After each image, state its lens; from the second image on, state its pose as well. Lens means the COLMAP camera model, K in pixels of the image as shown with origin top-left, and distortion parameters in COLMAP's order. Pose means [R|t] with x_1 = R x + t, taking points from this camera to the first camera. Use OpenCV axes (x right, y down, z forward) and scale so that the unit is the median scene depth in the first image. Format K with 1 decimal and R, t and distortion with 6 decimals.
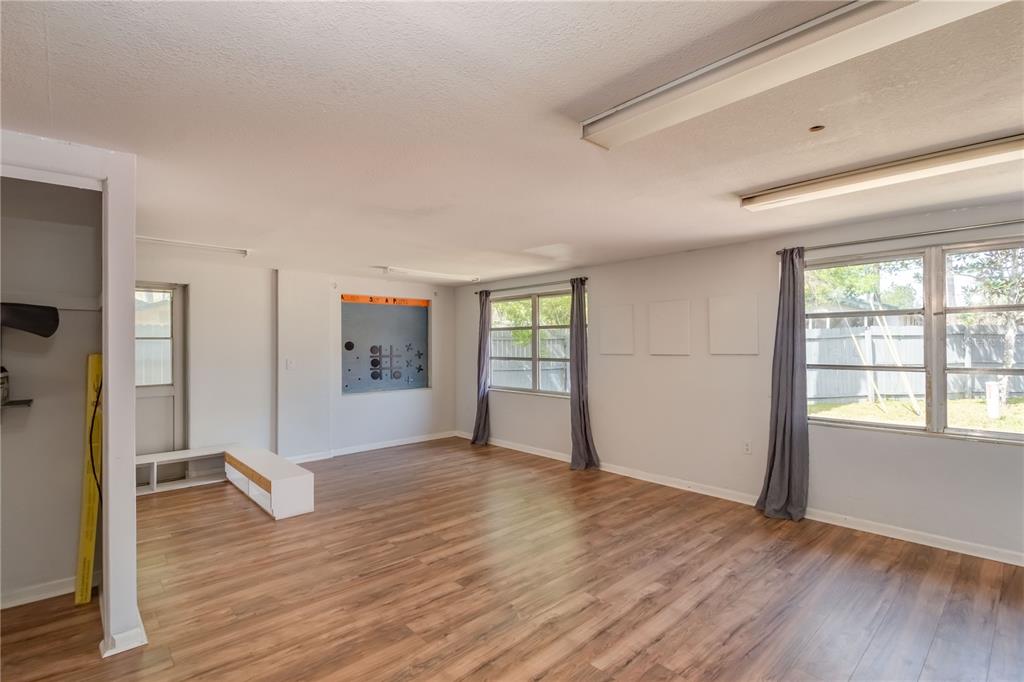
lens RADIAL K [[461.5, 0, 529.2], [0, 461.5, 343.9], [0, 0, 1]] dist [0.013025, 0.000039]
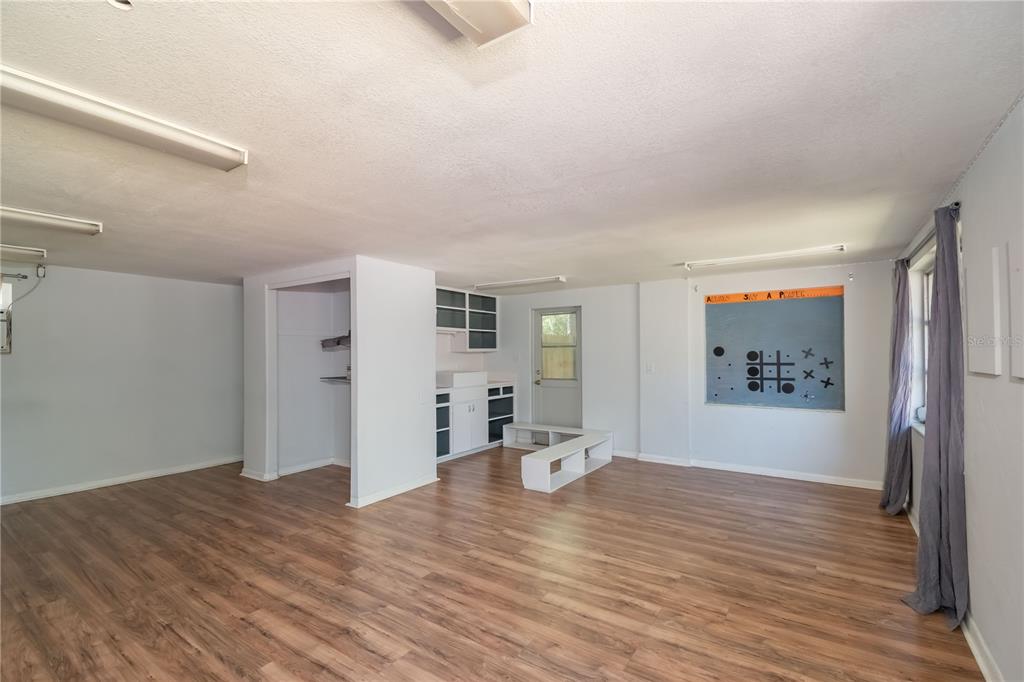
lens RADIAL K [[461.5, 0, 529.2], [0, 461.5, 343.9], [0, 0, 1]] dist [0.013025, 0.000039]
pose [[0.238440, -0.014026, -0.971056, 0.467487], [0.005775, 0.999898, -0.013025, -0.000464], [0.971140, -0.002502, 0.238497, 0.478473]]
